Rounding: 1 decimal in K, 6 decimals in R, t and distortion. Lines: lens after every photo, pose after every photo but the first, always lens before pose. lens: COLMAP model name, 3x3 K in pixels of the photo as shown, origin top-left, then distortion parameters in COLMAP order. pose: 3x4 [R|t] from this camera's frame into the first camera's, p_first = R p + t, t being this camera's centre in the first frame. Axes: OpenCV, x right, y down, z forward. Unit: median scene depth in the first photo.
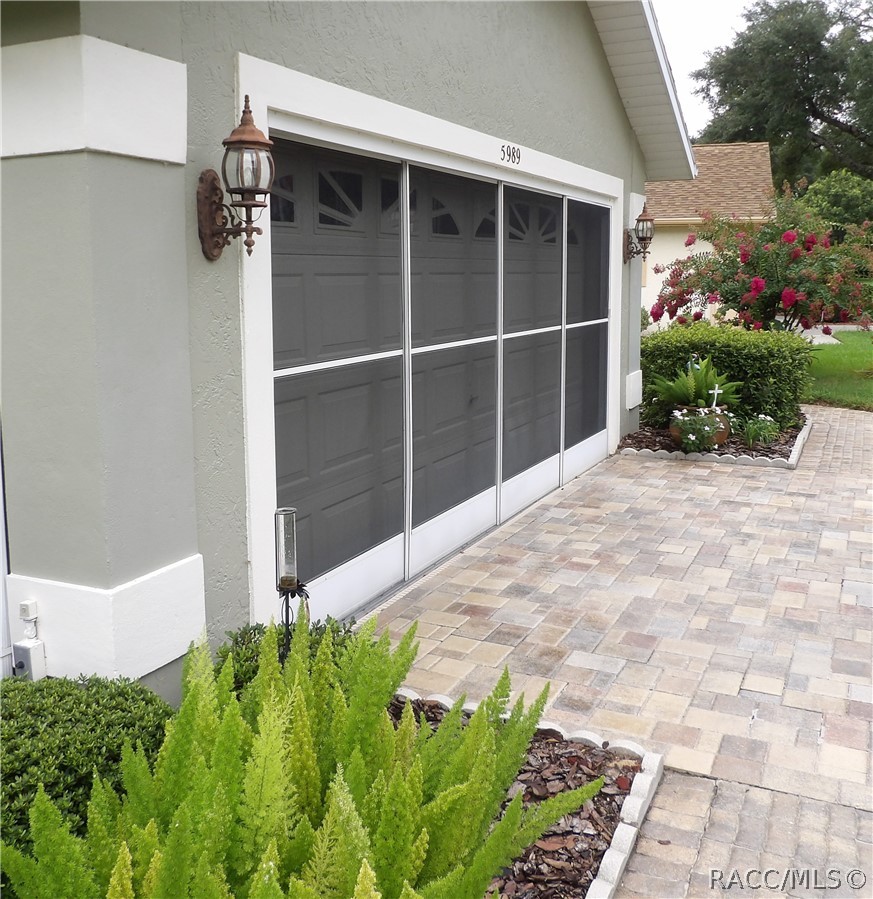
lens RADIAL K [[928.6, 0, 434.7], [0, 928.6, 445.7], [0, 0, 1]] dist [-0.096721, 0.000000]
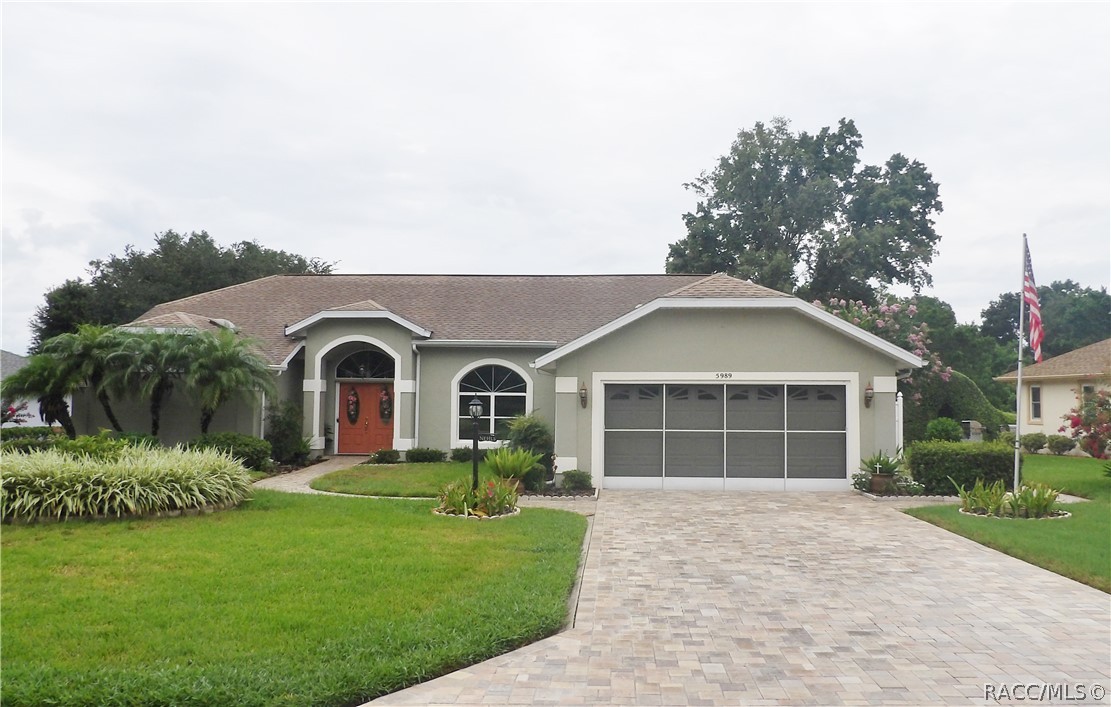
lens RADIAL K [[898.8, 0, 573.6], [0, 898.8, 343.7], [0, 0, 1]] dist [-0.007879, 0.017842]
pose [[0.369458, -0.050088, -0.927897, 2.138474], [-0.176607, 0.976562, -0.123033, 0.050095], [0.912311, 0.209328, 0.351952, -0.494855]]
